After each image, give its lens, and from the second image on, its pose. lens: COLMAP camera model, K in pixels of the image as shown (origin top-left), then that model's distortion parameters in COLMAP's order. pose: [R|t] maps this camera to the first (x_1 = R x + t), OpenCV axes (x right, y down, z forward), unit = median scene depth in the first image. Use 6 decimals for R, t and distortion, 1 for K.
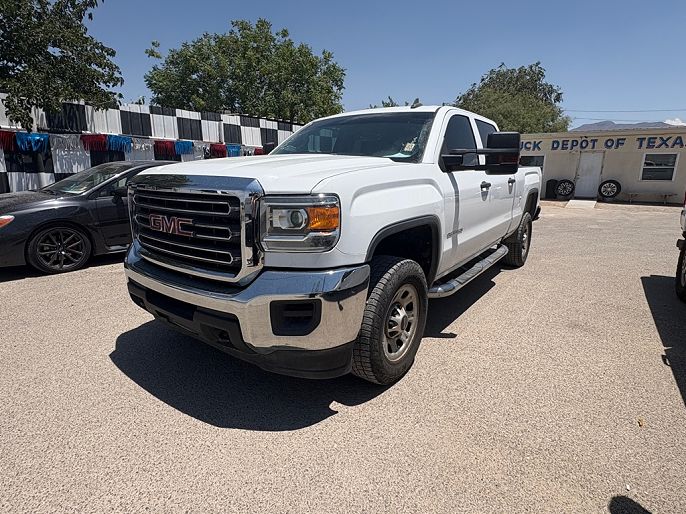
lens RADIAL K [[371.9, 0, 343.0], [0, 371.9, 257.0], [0, 0, 1]] dist [0.003372, -0.000297]
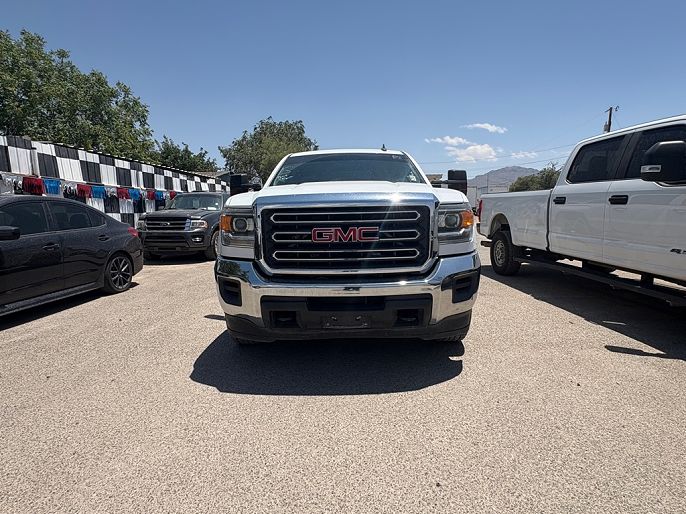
lens RADIAL K [[371.9, 0, 343.0], [0, 371.9, 257.0], [0, 0, 1]] dist [0.003372, -0.000297]
pose [[0.817815, -0.096711, 0.567297, -0.265351], [0.156785, 0.985932, -0.057942, 0.011267], [-0.553712, 0.136330, 0.821472, 0.012203]]
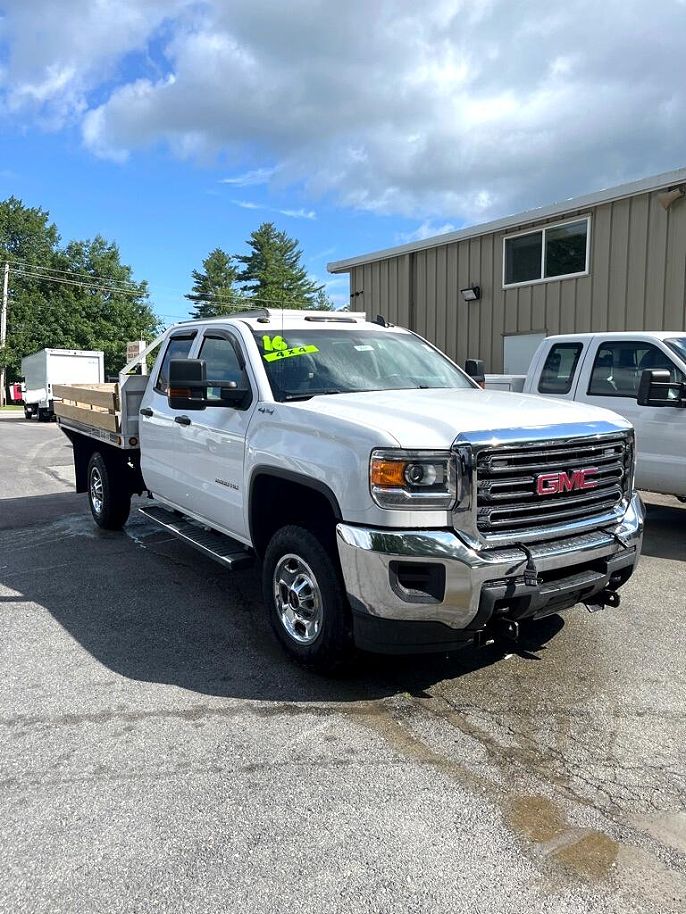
lens RADIAL K [[710.3, 0, 343.0], [0, 710.3, 457.0], [0, 0, 1]] dist [0.054163, -0.092442]
pose [[0.332667, -0.133200, 0.933590, -0.509417], [0.220989, 0.973420, 0.060137, -0.083021], [-0.916786, 0.186308, 0.353261, 0.204902]]
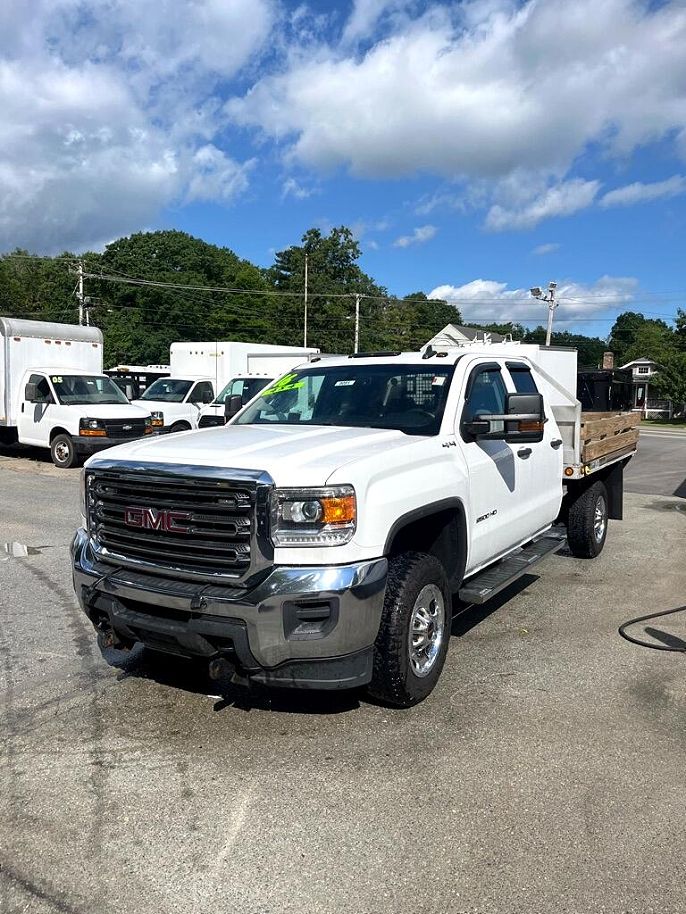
lens RADIAL K [[713.0, 0, 334.4], [0, 713.0, 461.6], [0, 0, 1]] dist [0.040978, -0.005739]
pose [[0.998474, -0.019567, 0.051648, -0.030825], [0.026206, 0.991013, -0.131173, 0.002521], [-0.048617, 0.132327, 0.990013, -0.162376]]
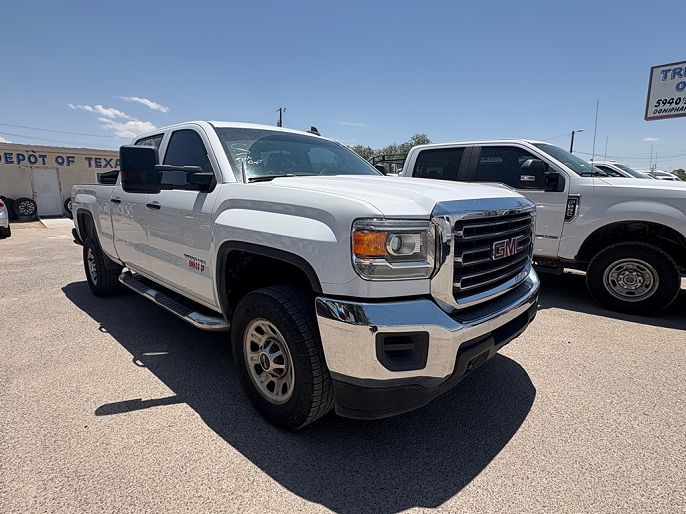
lens RADIAL K [[371.9, 0, 343.0], [0, 371.9, 257.0], [0, 0, 1]] dist [0.003372, -0.000297]
pose [[0.129559, -0.185892, 0.973991, -0.348987], [0.226356, 0.961878, 0.153471, -0.073544], [-0.965390, 0.200585, 0.166697, 0.295739]]
